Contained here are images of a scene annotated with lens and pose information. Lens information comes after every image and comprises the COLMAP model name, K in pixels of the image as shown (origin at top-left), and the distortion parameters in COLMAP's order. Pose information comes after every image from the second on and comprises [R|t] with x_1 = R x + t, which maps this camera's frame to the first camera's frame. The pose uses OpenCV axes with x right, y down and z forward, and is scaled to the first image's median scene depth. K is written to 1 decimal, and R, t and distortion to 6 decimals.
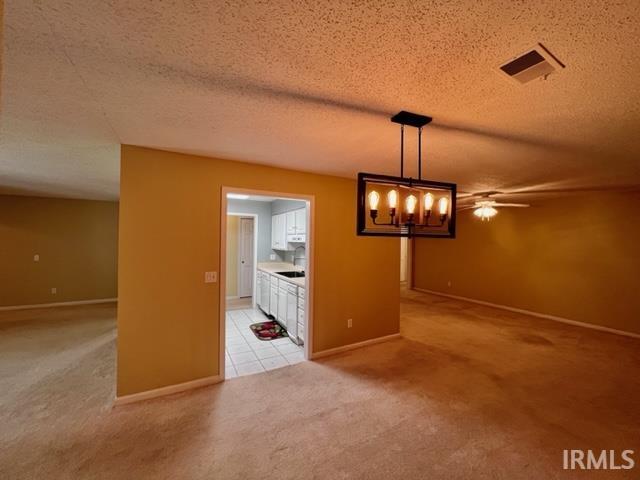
lens RADIAL K [[255.2, 0, 323.1], [0, 255.2, 237.8], [0, 0, 1]] dist [0.000182, 0.001047]
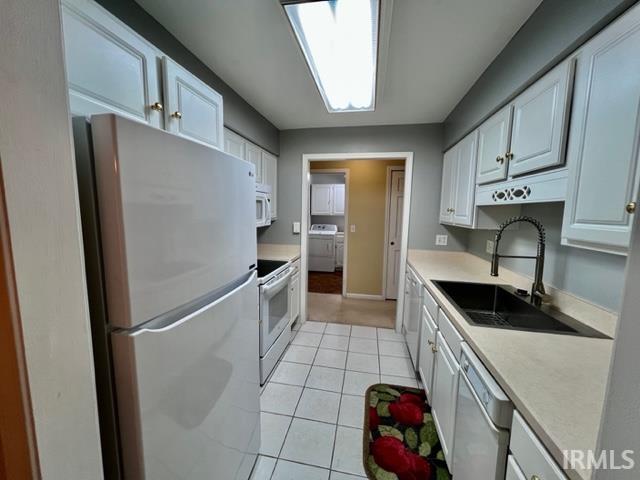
lens RADIAL K [[255.2, 0, 317.5], [0, 255.2, 237.8], [0, 0, 1]] dist [0.000182, 0.001047]
pose [[0.753699, 0.072398, -0.653220, -0.063973], [-0.001519, 0.994103, 0.108426, 0.020945], [0.657218, -0.080728, 0.749364, 0.529042]]
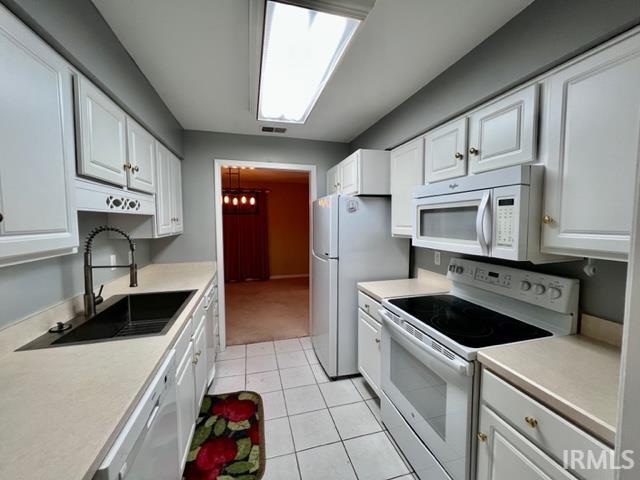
lens RADIAL K [[255.2, 0, 316.3], [0, 255.2, 237.7], [0, 0, 1]] dist [0.000182, 0.001047]
pose [[-0.965991, -0.028914, 0.256955, -0.368330], [-0.012166, 0.997710, 0.066530, 0.019795], [-0.258290, 0.061141, -0.964131, 1.098896]]
